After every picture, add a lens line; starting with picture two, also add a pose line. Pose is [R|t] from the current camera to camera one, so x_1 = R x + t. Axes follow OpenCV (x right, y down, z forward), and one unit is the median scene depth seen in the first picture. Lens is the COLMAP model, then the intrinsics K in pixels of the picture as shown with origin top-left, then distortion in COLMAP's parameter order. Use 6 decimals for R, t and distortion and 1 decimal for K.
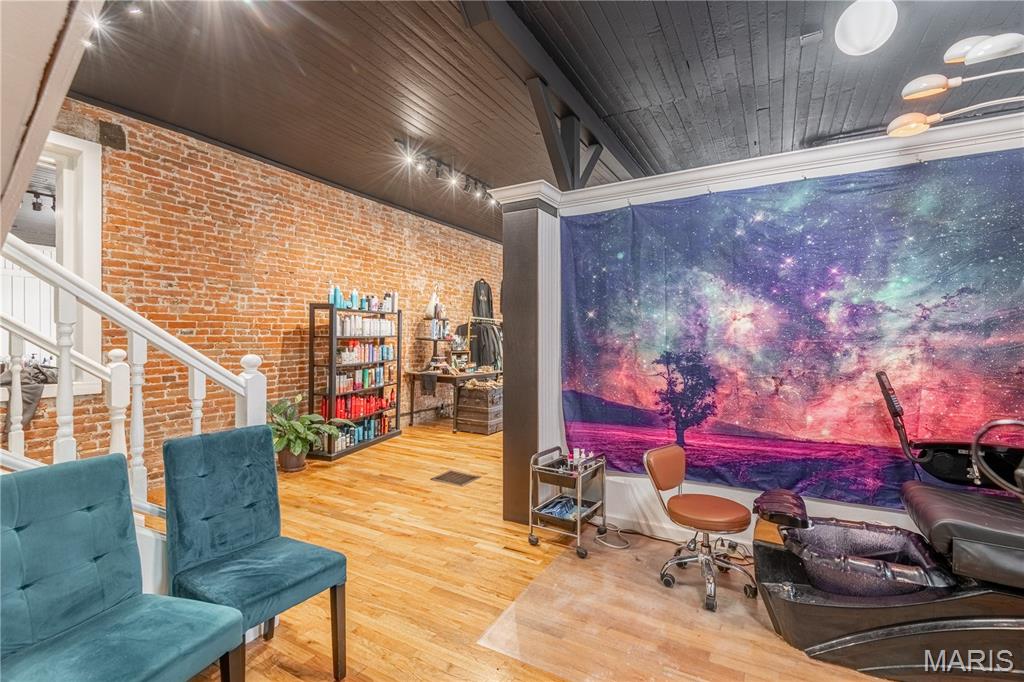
lens RADIAL K [[463.3, 0, 517.3], [0, 463.3, 338.1], [0, 0, 1]] dist [0.031161, -0.016627]
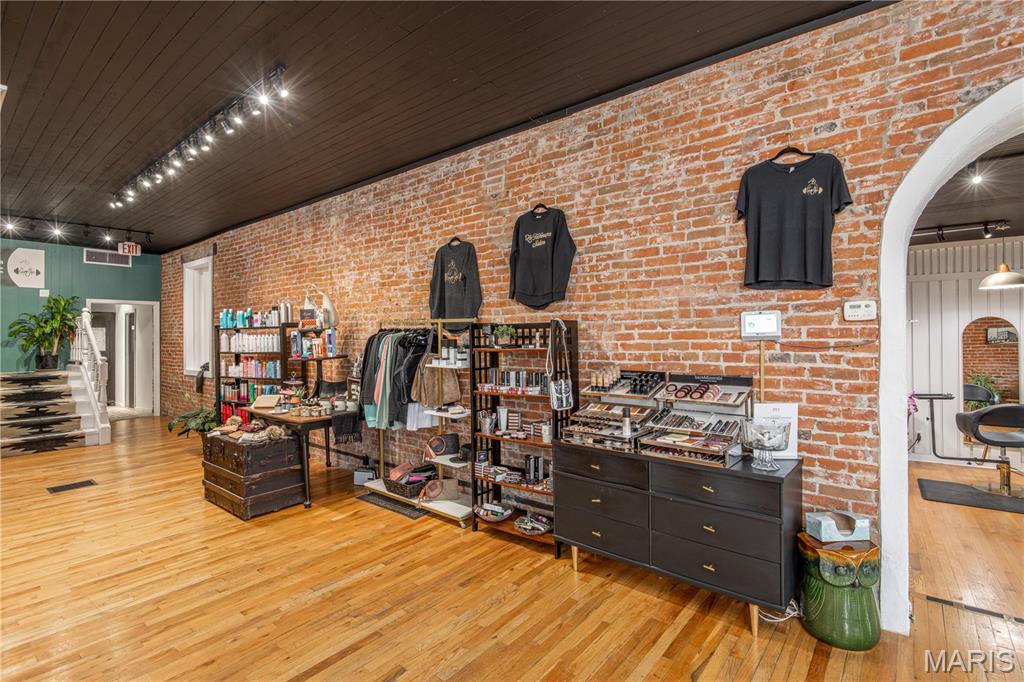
lens RADIAL K [[480.4, 0, 510.0], [0, 480.4, 336.1], [0, 0, 1]] dist [-0.000034, -0.006439]
pose [[-0.171249, -0.003768, -0.985220, 1.090946], [0.002486, 0.999988, -0.004257, -0.058794], [0.985225, -0.003178, -0.171238, 3.027792]]
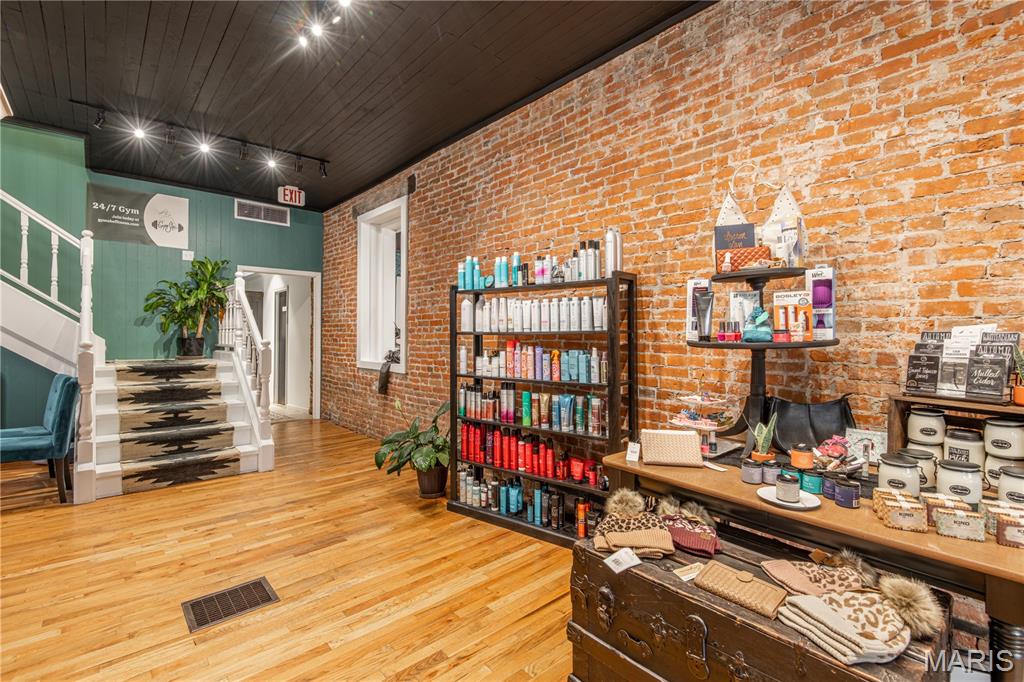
lens RADIAL K [[463.3, 0, 509.8], [0, 463.3, 336.4], [0, 0, 1]] dist [0.031161, -0.016627]
pose [[-0.340468, -0.001497, -0.940255, 0.350945], [-0.011589, 0.999929, 0.002605, -0.000089], [0.940185, 0.011784, -0.340461, 2.024203]]
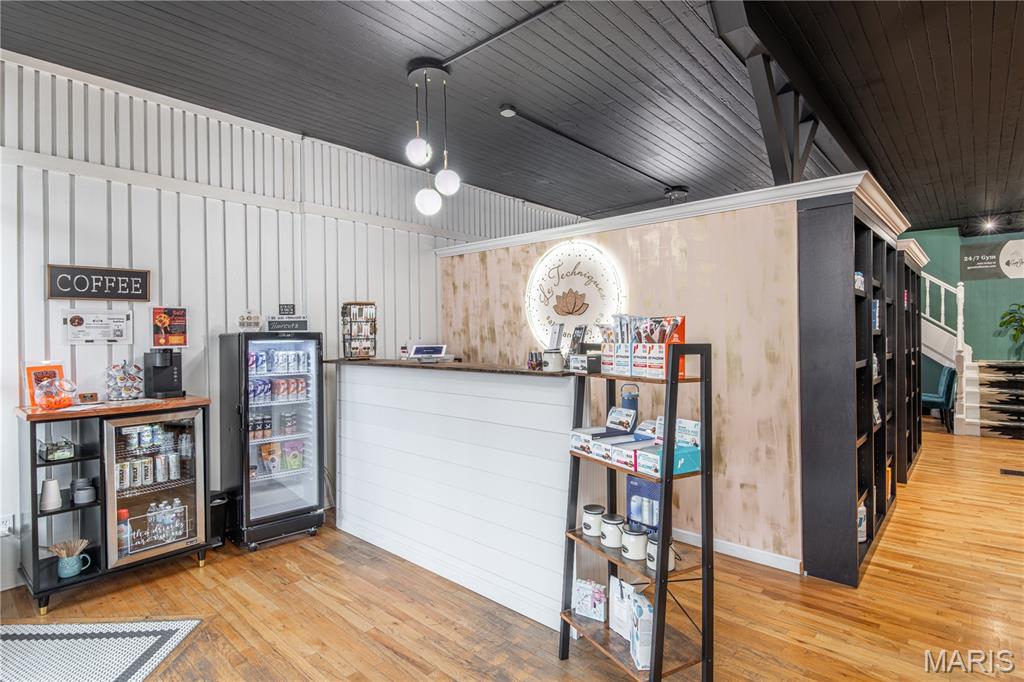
lens RADIAL K [[513.6, 0, 517.1], [0, 513.6, 347.7], [0, 0, 1]] dist [-0.006581, -0.003197]
pose [[-0.973470, 0.008842, 0.228643, 1.029551], [0.012852, 0.999788, 0.016057, -0.038069], [-0.228453, 0.018570, -0.973378, 3.332735]]
